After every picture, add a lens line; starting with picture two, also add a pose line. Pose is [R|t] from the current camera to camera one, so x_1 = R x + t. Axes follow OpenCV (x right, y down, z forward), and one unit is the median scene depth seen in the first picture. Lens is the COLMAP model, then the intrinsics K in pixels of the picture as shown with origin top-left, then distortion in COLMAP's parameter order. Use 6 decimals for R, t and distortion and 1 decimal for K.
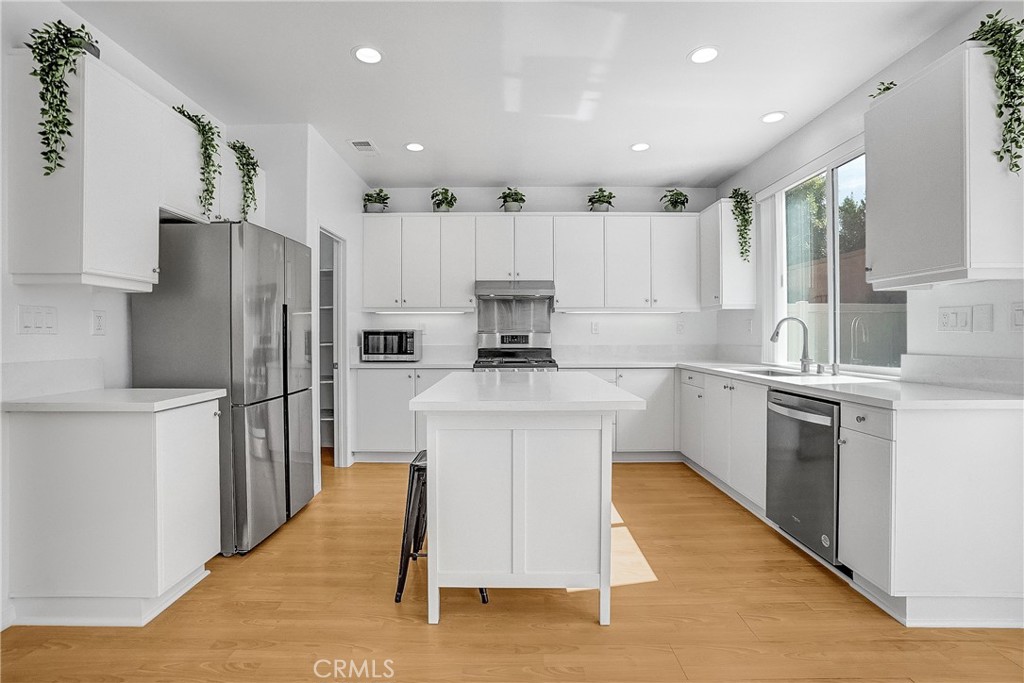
lens RADIAL K [[459.2, 0, 504.6], [0, 459.2, 336.2], [0, 0, 1]] dist [-0.062910, 0.021415]
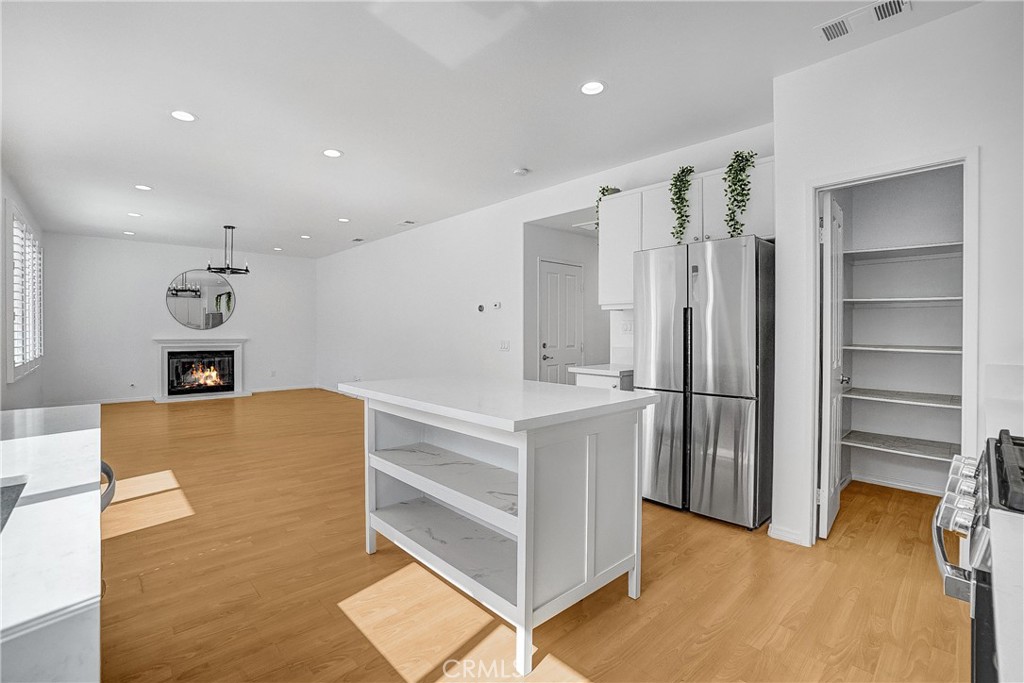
lens RADIAL K [[459.2, 0, 504.6], [0, 459.2, 336.2], [0, 0, 1]] dist [-0.062910, 0.021415]
pose [[-0.732206, 0.003275, -0.681075, 0.400795], [-0.007451, 0.999890, 0.012819, -0.012513], [0.681042, 0.014461, -0.732101, 1.065841]]
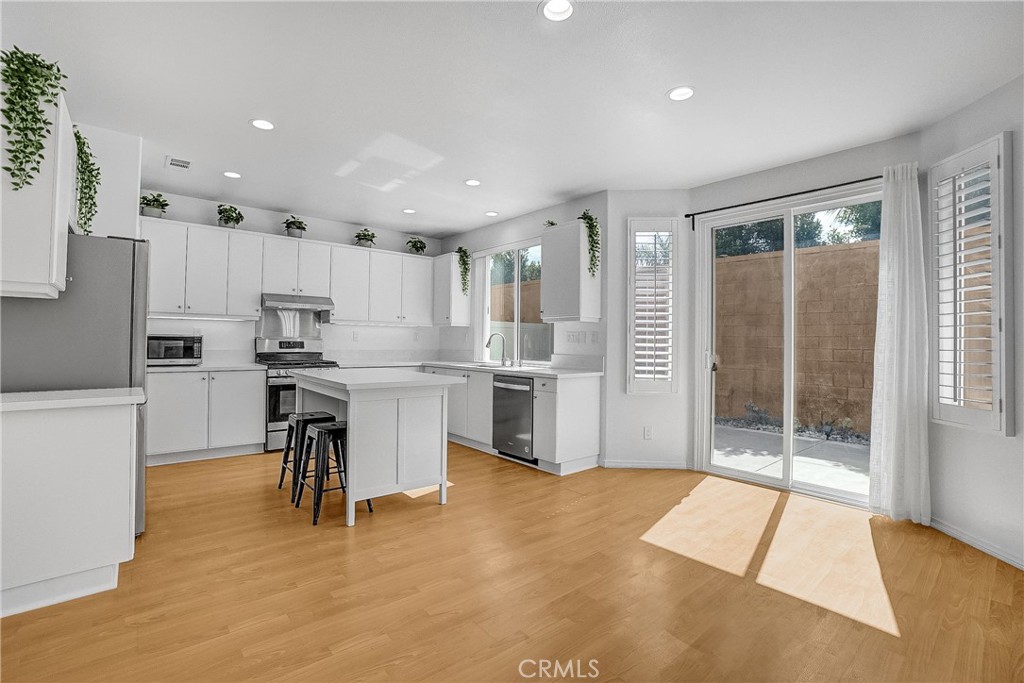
lens RADIAL K [[452.8, 0, 494.0], [0, 452.8, 336.4], [0, 0, 1]] dist [-0.048666, 0.000072]
pose [[0.771546, 0.018298, 0.635910, -0.370919], [-0.010911, 0.999820, -0.015531, -0.003715], [-0.636080, 0.005044, 0.771607, -0.252966]]
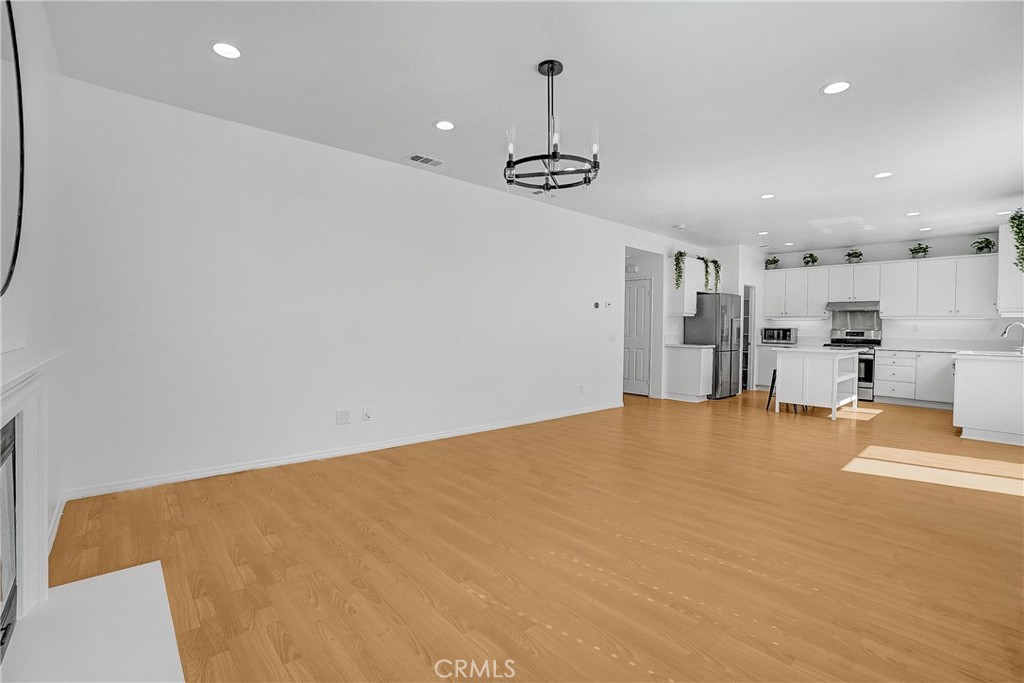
lens RADIAL K [[459.2, 0, 504.6], [0, 459.2, 336.2], [0, 0, 1]] dist [-0.062910, 0.021415]
pose [[0.661852, 0.025540, -0.749199, 0.502150], [-0.016747, 0.999674, 0.019283, 0.006154], [0.749447, -0.000216, 0.662064, -1.397117]]
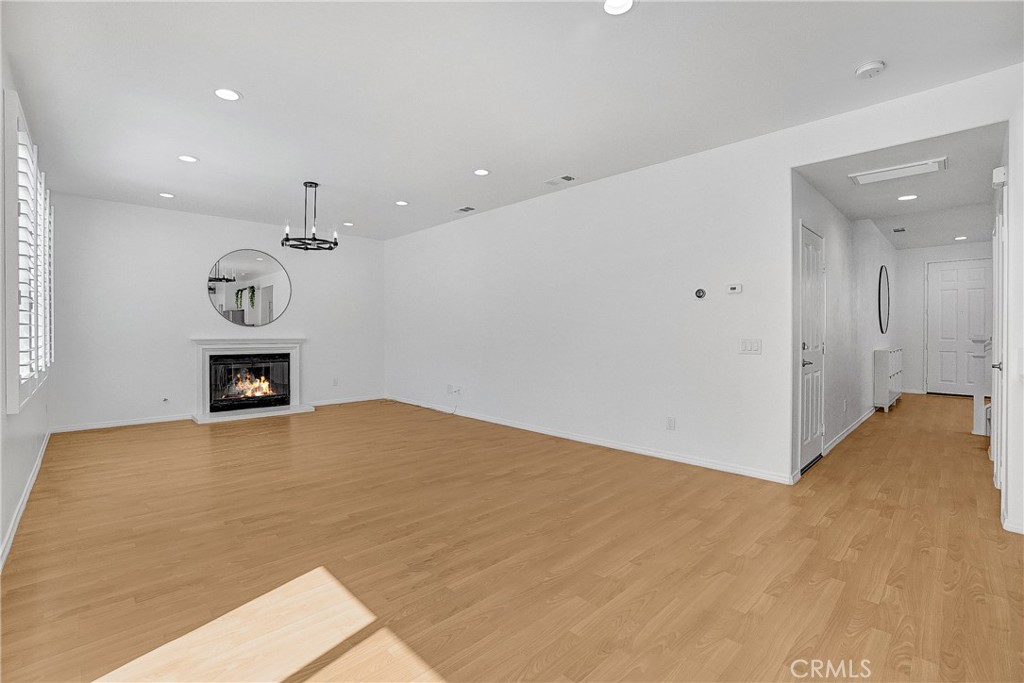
lens RADIAL K [[459.2, 0, 504.6], [0, 459.2, 336.2], [0, 0, 1]] dist [-0.062910, 0.021415]
pose [[-0.721564, 0.003373, -0.692340, 0.481688], [-0.005582, 0.999927, 0.010689, 0.005343], [0.692325, 0.011577, -0.721493, 0.389769]]
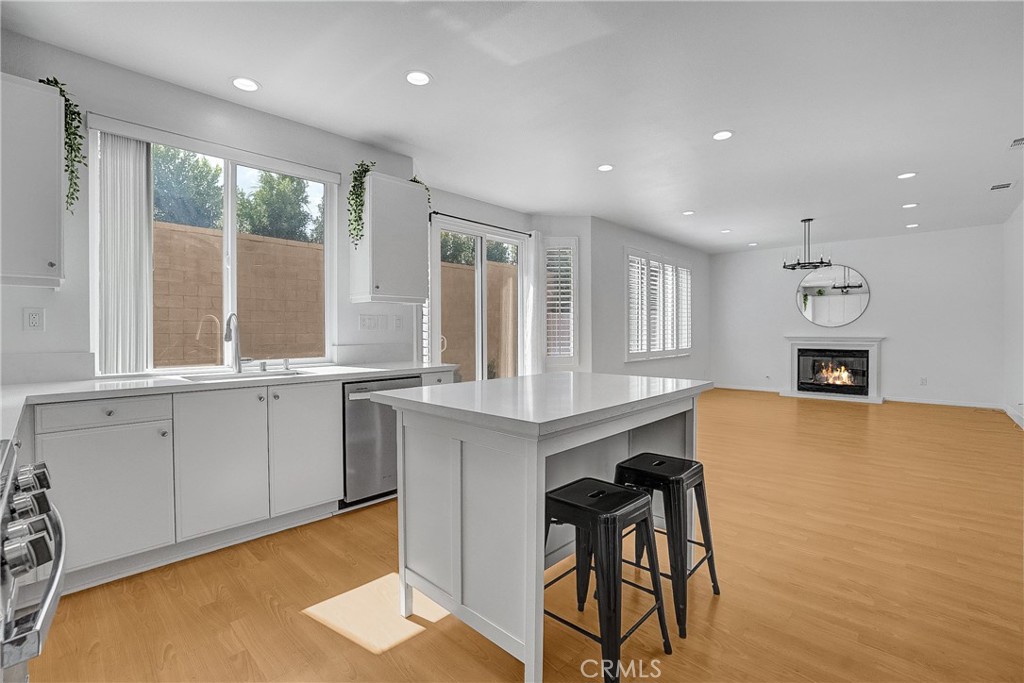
lens RADIAL K [[459.2, 0, 504.6], [0, 459.2, 336.2], [0, 0, 1]] dist [-0.062910, 0.021415]
pose [[-0.728320, -0.005501, 0.685215, -0.297311], [0.006572, 0.999866, 0.015012, -0.005807], [-0.685206, 0.015437, -0.728186, 1.055970]]
